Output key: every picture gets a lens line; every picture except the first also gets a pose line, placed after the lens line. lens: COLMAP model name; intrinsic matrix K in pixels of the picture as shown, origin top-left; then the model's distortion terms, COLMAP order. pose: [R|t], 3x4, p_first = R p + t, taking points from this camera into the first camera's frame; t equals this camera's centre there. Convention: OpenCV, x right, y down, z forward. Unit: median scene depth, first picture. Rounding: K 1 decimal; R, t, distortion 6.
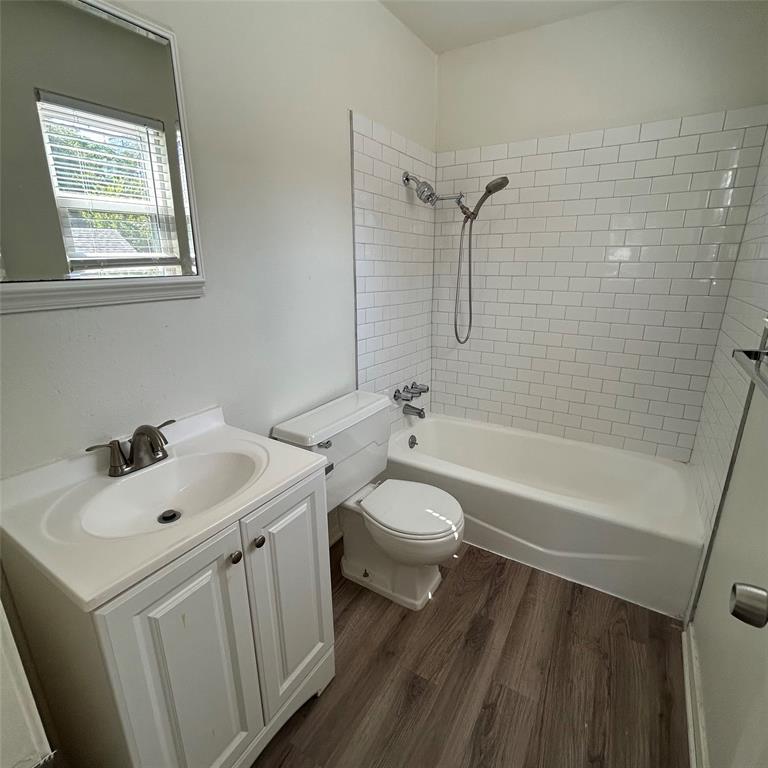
lens RADIAL K [[411.9, 0, 382.3], [0, 411.9, 384.2], [0, 0, 1]] dist [-0.008398, 0.005745]
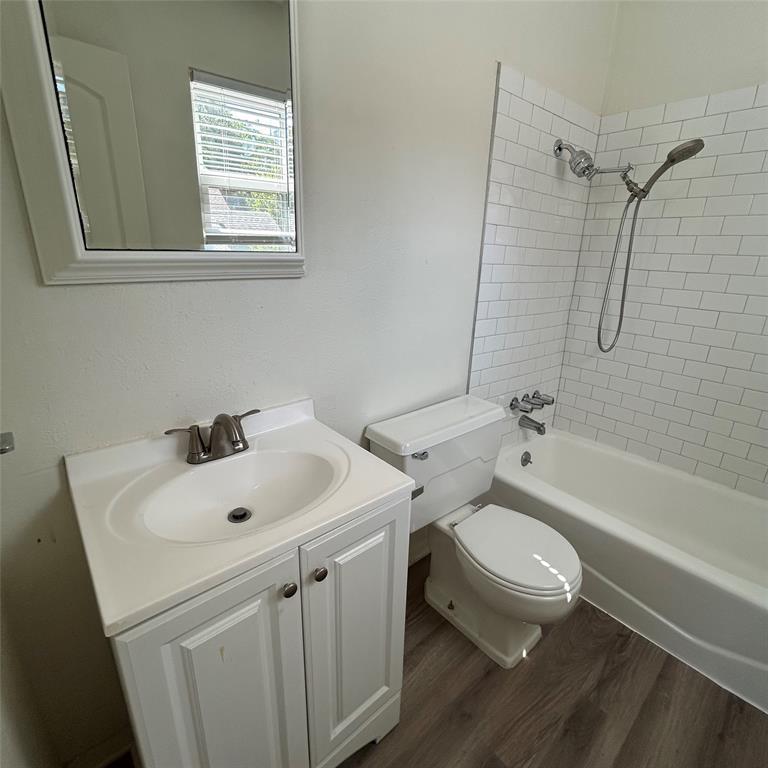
lens RADIAL K [[411.9, 0, 386.4], [0, 411.9, 381.8], [0, 0, 1]] dist [-0.008398, 0.005745]
pose [[0.957132, 0.120379, -0.263451, 0.001309], [-0.114147, 0.992702, 0.038893, -0.029567], [0.266210, -0.007153, 0.963888, 0.128797]]
